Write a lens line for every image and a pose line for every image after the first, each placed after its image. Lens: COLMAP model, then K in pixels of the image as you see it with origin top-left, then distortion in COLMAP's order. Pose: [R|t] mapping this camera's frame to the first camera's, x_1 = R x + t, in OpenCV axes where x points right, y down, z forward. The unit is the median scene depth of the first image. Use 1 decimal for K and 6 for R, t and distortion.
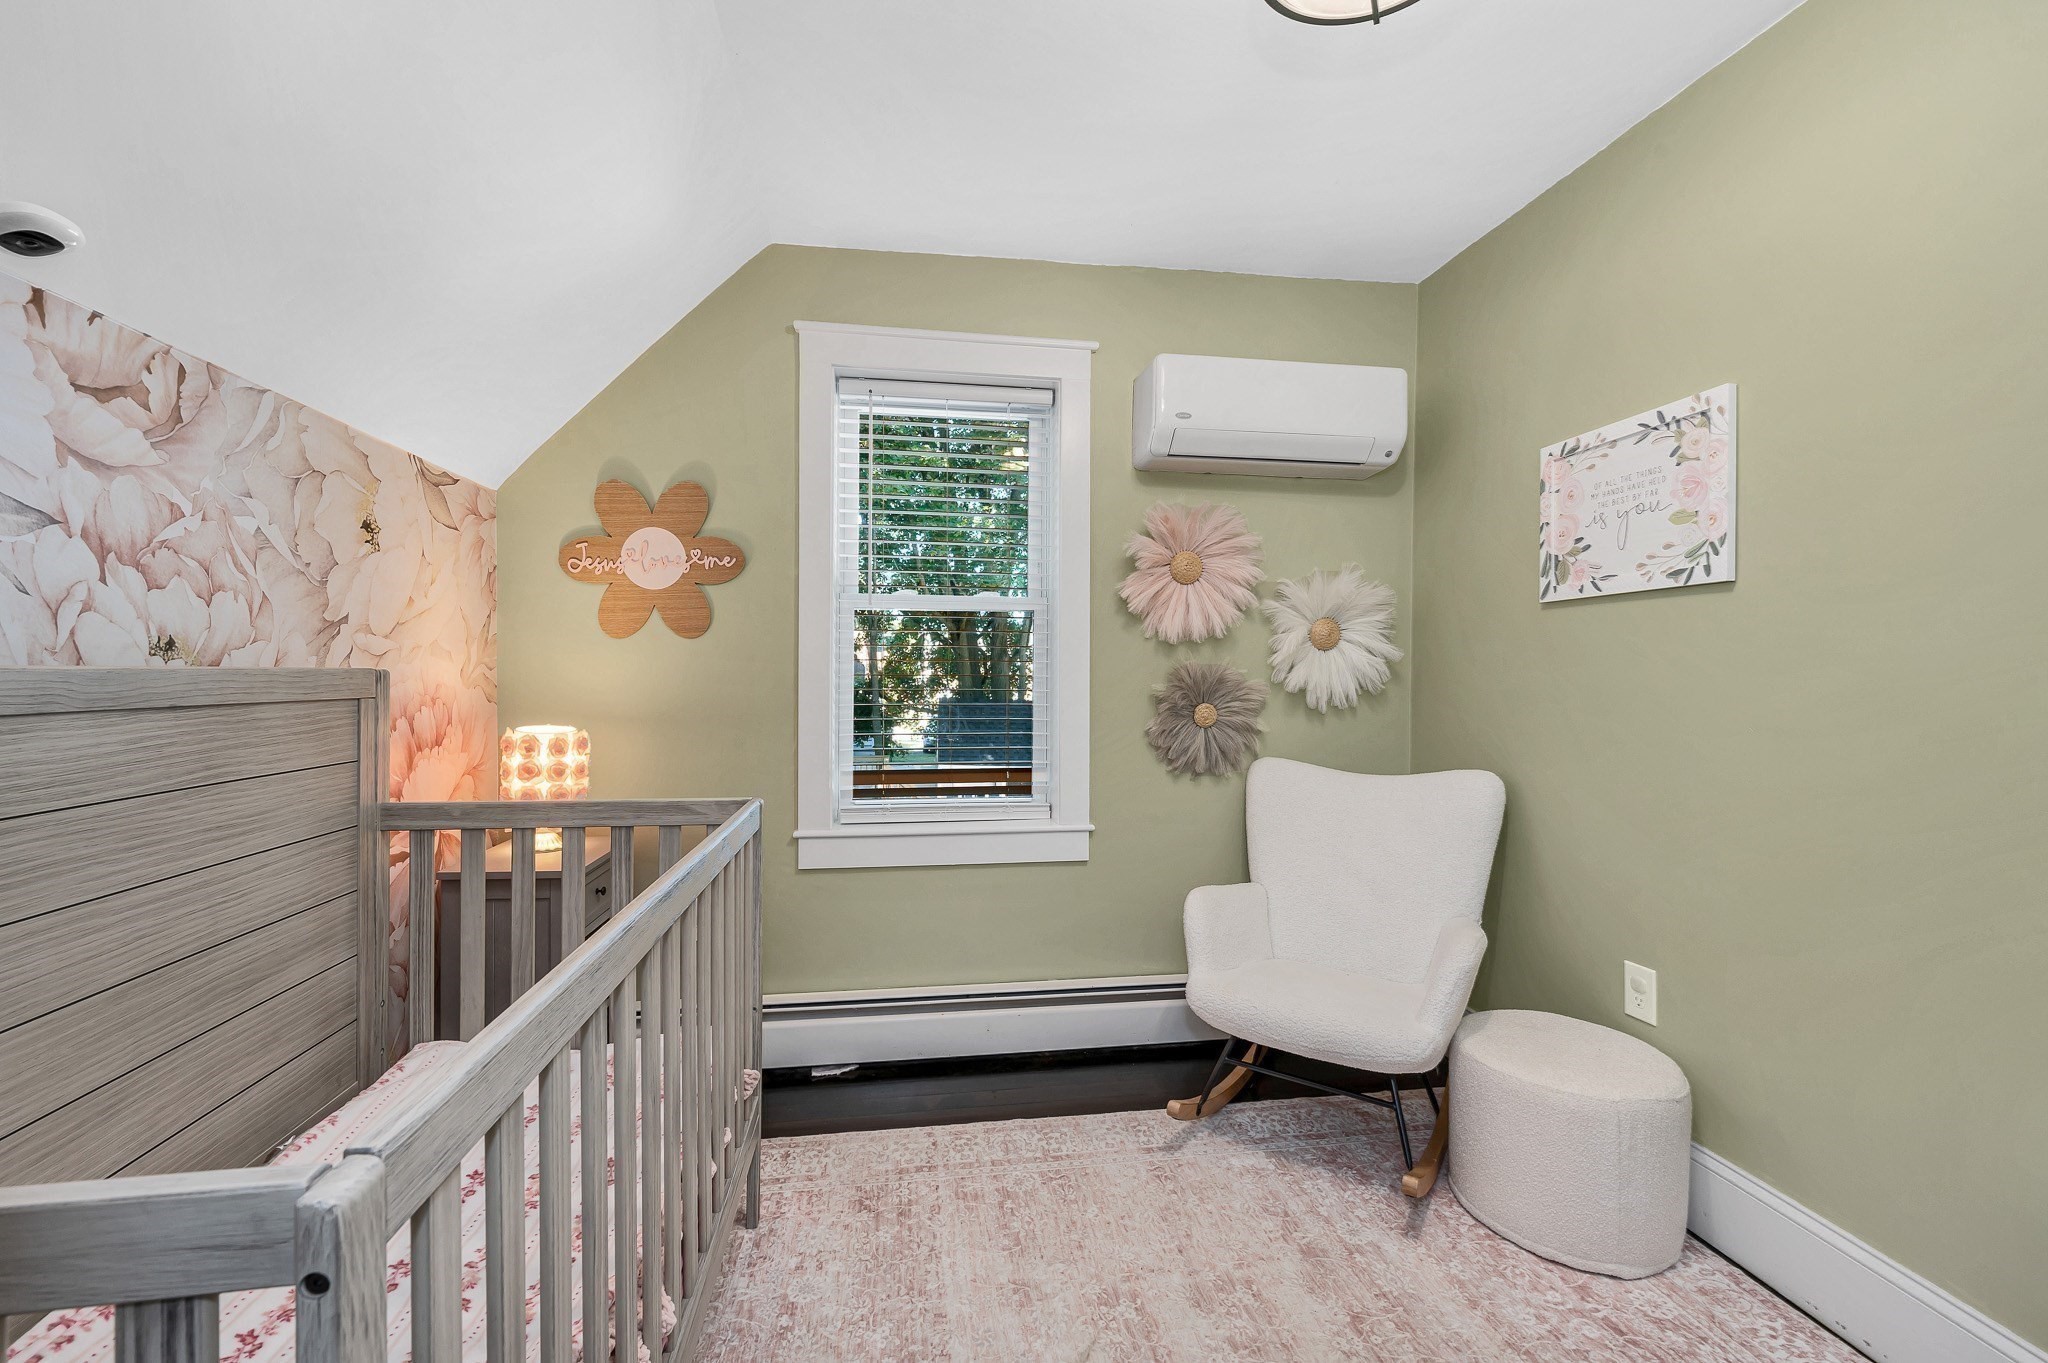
lens RADIAL K [[835.4, 0, 1024.8], [0, 835.4, 680.0], [0, 0, 1]] dist [-0.002514, -0.000176]
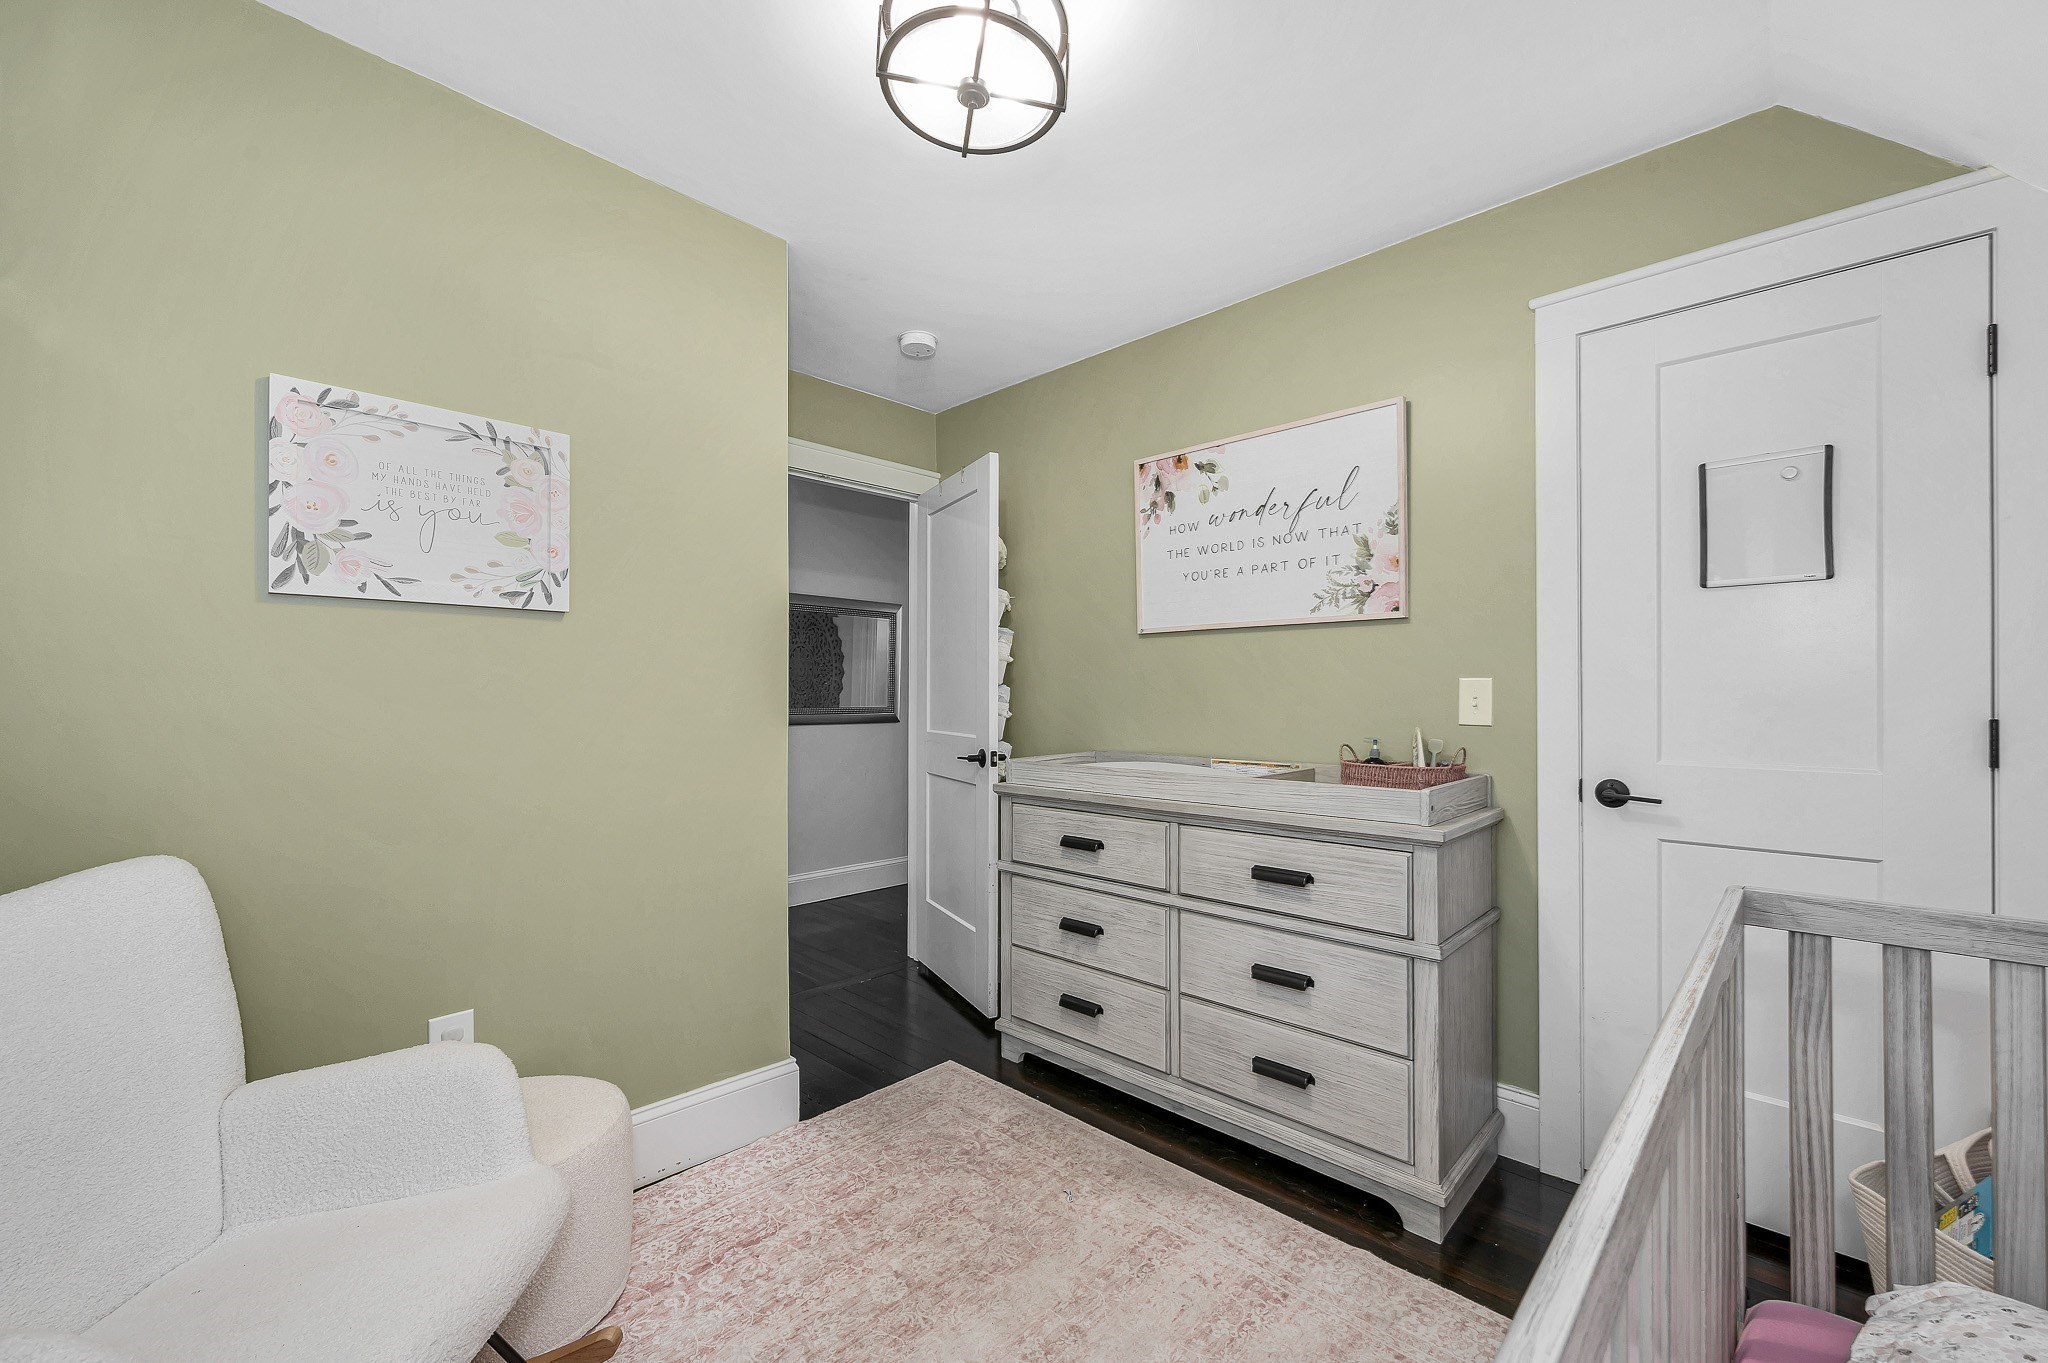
lens RADIAL K [[835.4, 0, 1021.4], [0, 835.4, 694.4], [0, 0, 1]] dist [-0.002514, -0.000176]
pose [[-0.604429, 0.000122, 0.796659, -0.346224], [0.002434, 0.999996, 0.001693, -0.006981], [-0.796656, 0.002963, -0.604426, 0.993951]]
